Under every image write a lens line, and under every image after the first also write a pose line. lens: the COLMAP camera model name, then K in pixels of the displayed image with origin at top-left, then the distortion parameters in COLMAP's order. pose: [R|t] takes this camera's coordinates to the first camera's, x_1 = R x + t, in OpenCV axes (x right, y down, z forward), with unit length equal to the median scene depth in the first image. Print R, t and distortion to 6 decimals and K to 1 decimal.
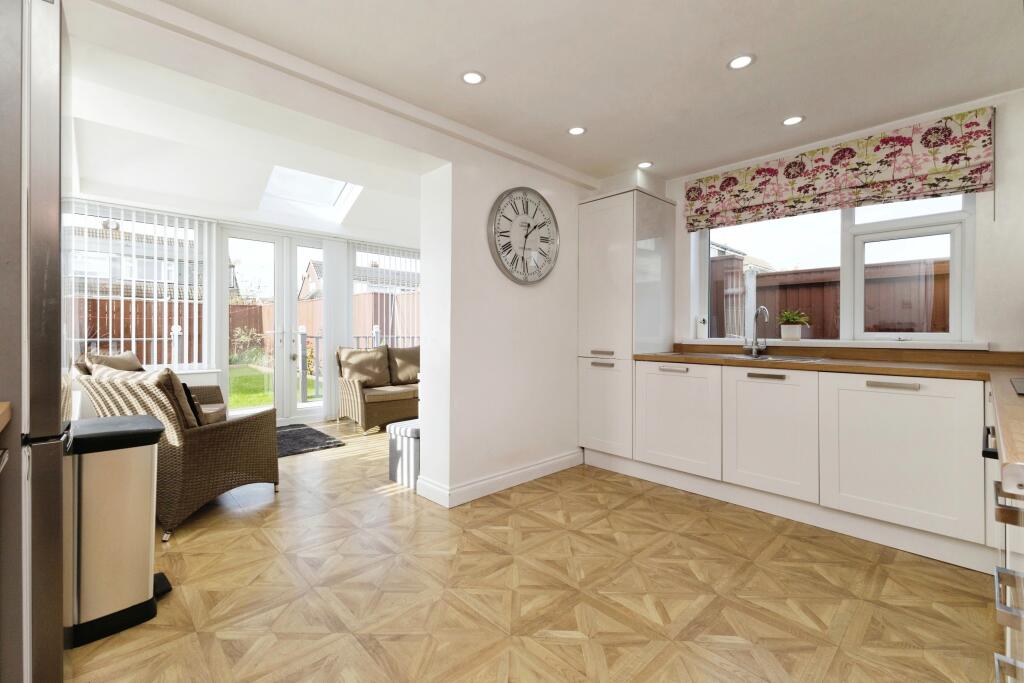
lens RADIAL K [[449.2, 0, 513.3], [0, 449.2, 343.3], [0, 0, 1]] dist [0.018160, -0.001632]
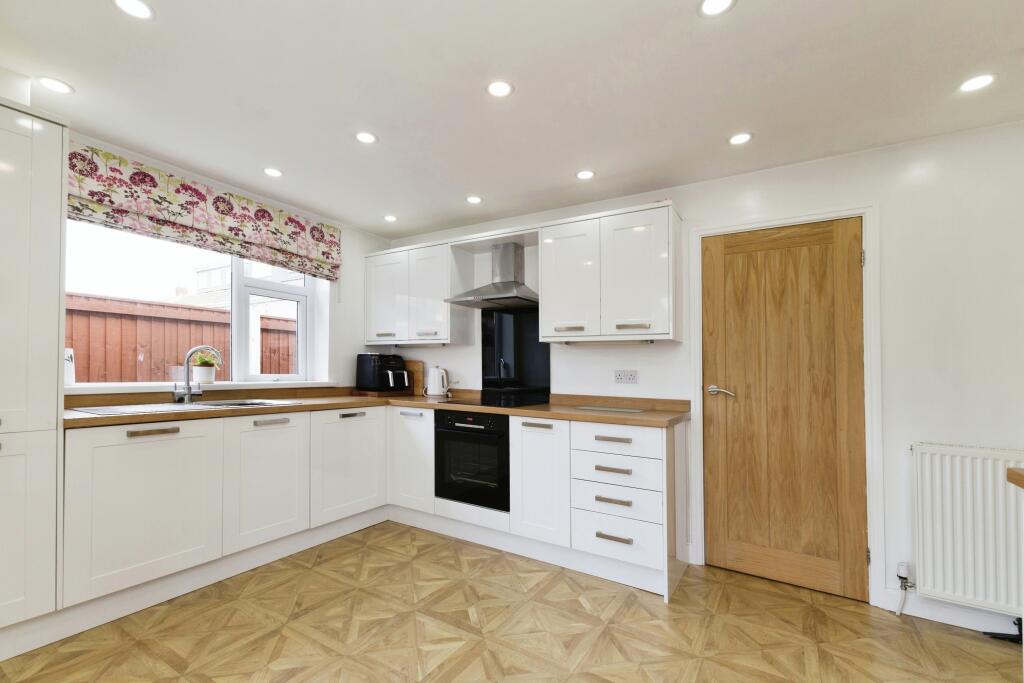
lens RADIAL K [[449.2, 0, 511.0], [0, 449.2, 356.1], [0, 0, 1]] dist [0.018160, -0.001632]
pose [[-0.256435, 0.016597, 0.966419, -0.491485], [0.000699, 0.999855, -0.016986, -0.051409], [-0.966561, -0.003681, -0.256410, 0.703815]]
